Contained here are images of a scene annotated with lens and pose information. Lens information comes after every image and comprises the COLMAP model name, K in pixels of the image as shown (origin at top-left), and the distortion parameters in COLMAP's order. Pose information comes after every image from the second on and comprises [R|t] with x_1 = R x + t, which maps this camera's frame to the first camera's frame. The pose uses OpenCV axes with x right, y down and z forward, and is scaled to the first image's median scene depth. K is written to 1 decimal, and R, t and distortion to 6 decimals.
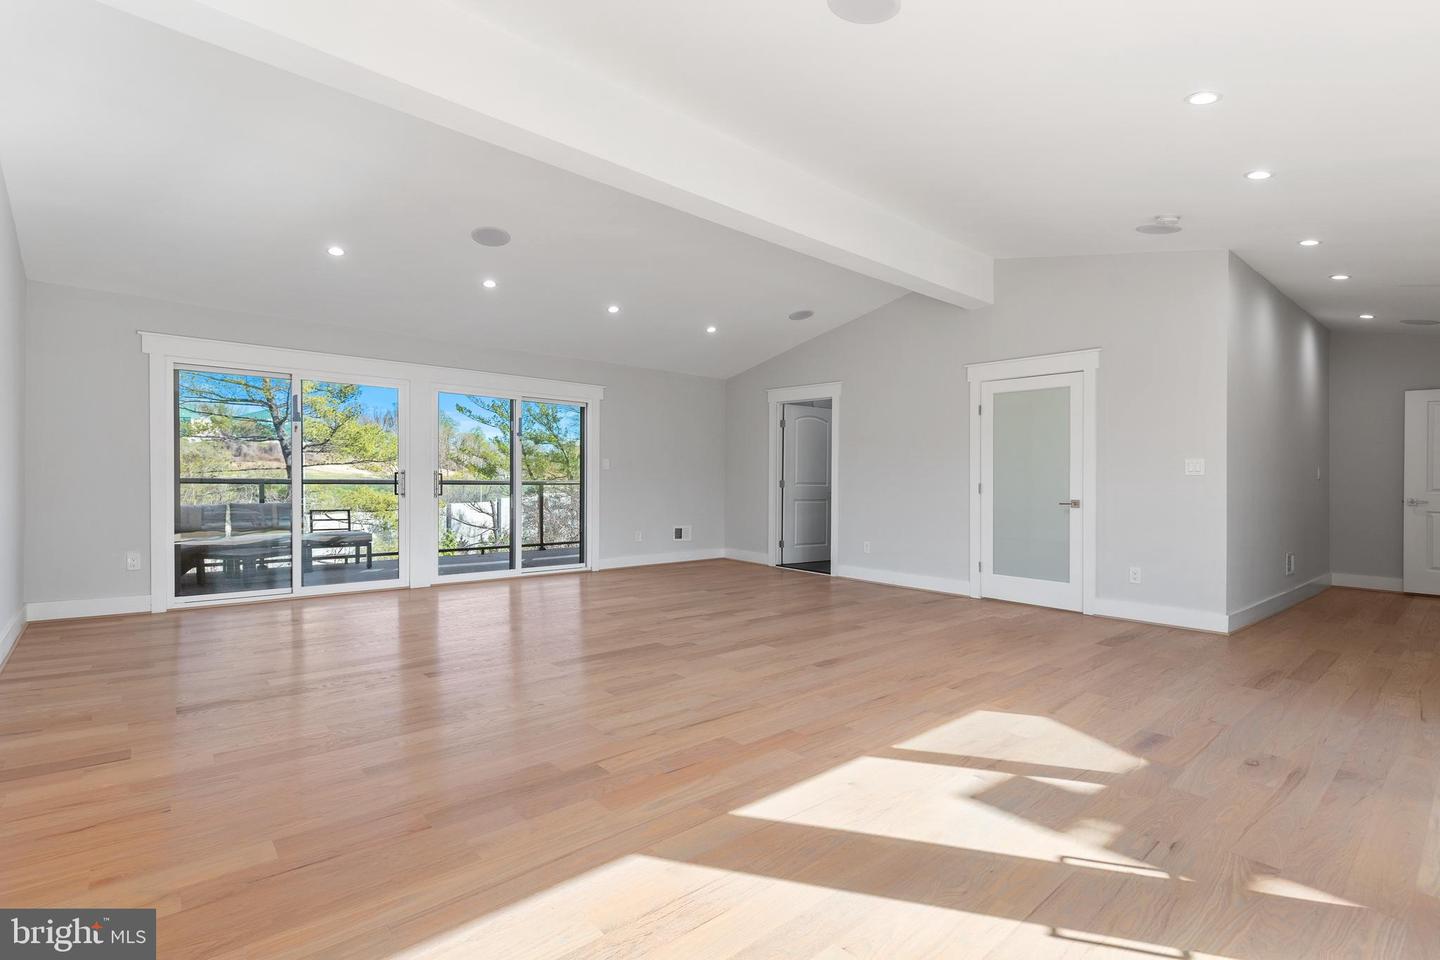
lens RADIAL K [[673.7, 0, 720.0], [0, 673.7, 480.0], [0, 0, 1]] dist [0.000615, 0.000144]
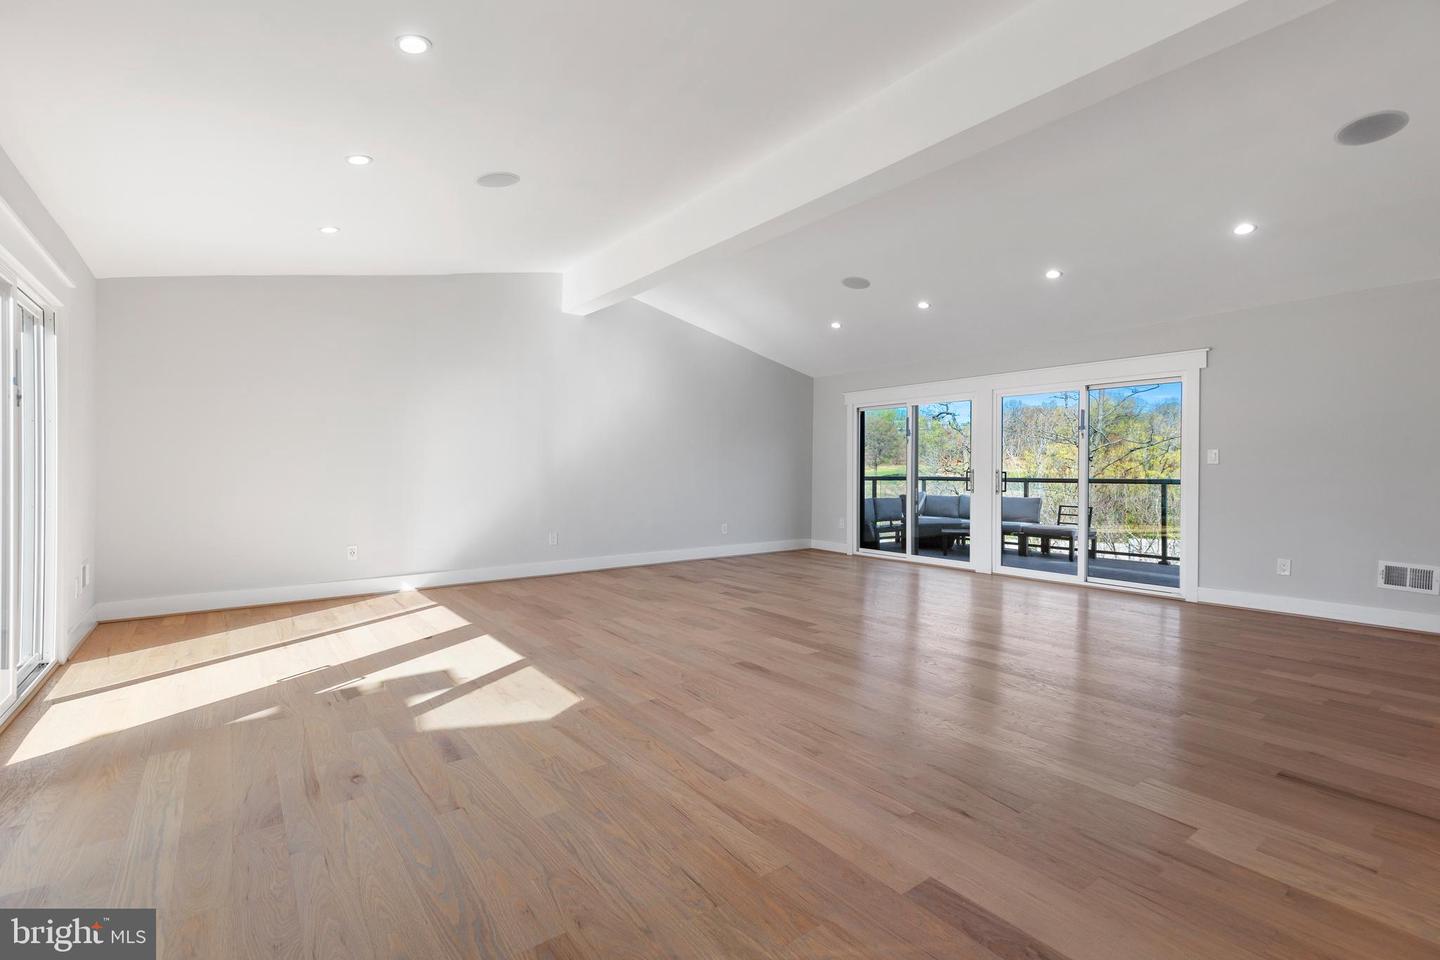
lens RADIAL K [[648.0, 0, 720.0], [0, 648.0, 480.0], [0, 0, 1]] dist [0.000023, -0.000096]
pose [[-0.068320, 0.000970, -0.997663, 1.255257], [-0.006217, 0.999980, 0.001398, 0.010269], [0.997644, 0.006298, -0.068312, 1.191781]]
